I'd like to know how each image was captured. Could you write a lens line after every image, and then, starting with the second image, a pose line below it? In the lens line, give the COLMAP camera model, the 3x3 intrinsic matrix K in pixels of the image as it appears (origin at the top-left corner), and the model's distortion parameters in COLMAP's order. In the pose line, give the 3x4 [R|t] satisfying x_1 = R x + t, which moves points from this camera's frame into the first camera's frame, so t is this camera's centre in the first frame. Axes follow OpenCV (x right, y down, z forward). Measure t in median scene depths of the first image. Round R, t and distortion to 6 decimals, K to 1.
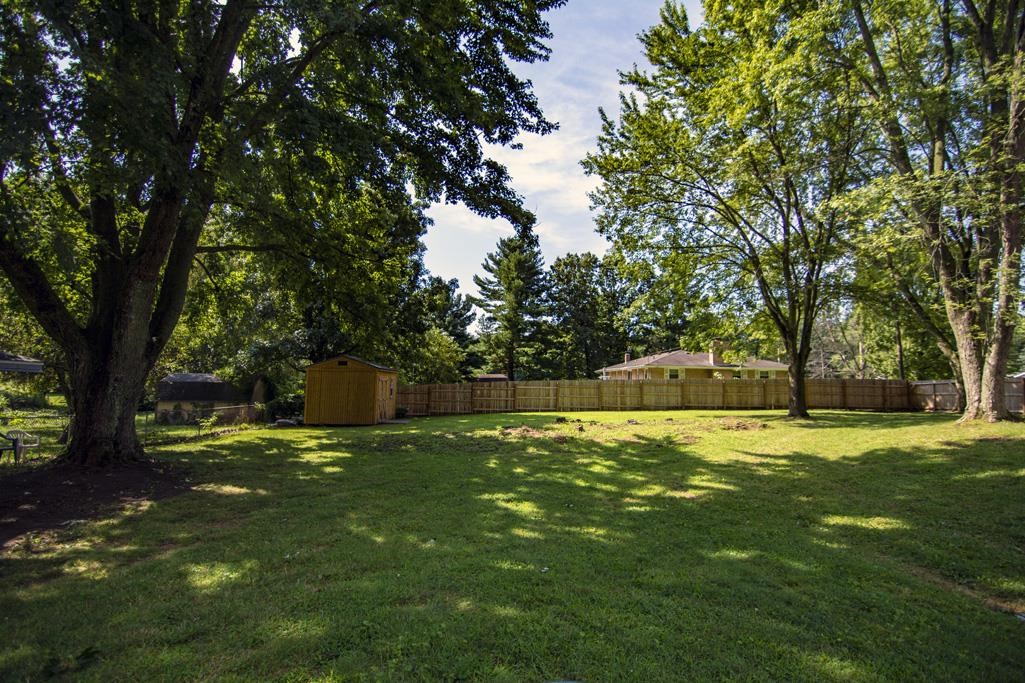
lens RADIAL K [[496.1, 0, 513.8], [0, 496.1, 341.4], [0, 0, 1]] dist [-0.003599, -0.009284]
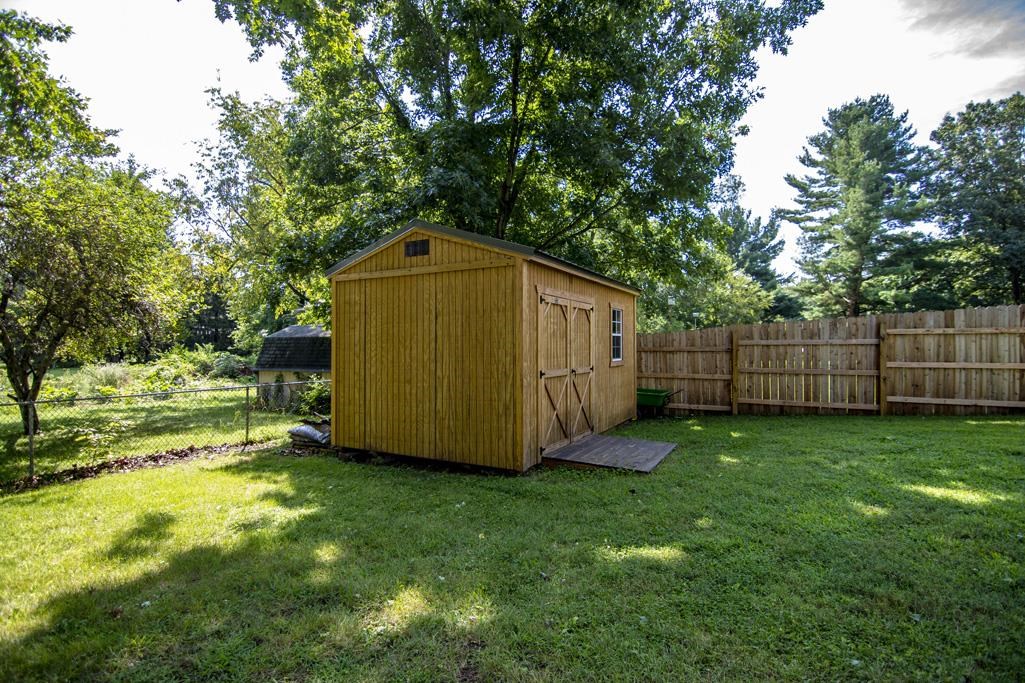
lens RADIAL K [[496.1, 0, 518.9], [0, 496.1, 344.7], [0, 0, 1]] dist [-0.003599, -0.009284]
pose [[0.853458, -0.021005, -0.520738, -0.066069], [0.064476, 0.995767, 0.065506, 0.038394], [0.517158, -0.089481, 0.851200, 0.353062]]
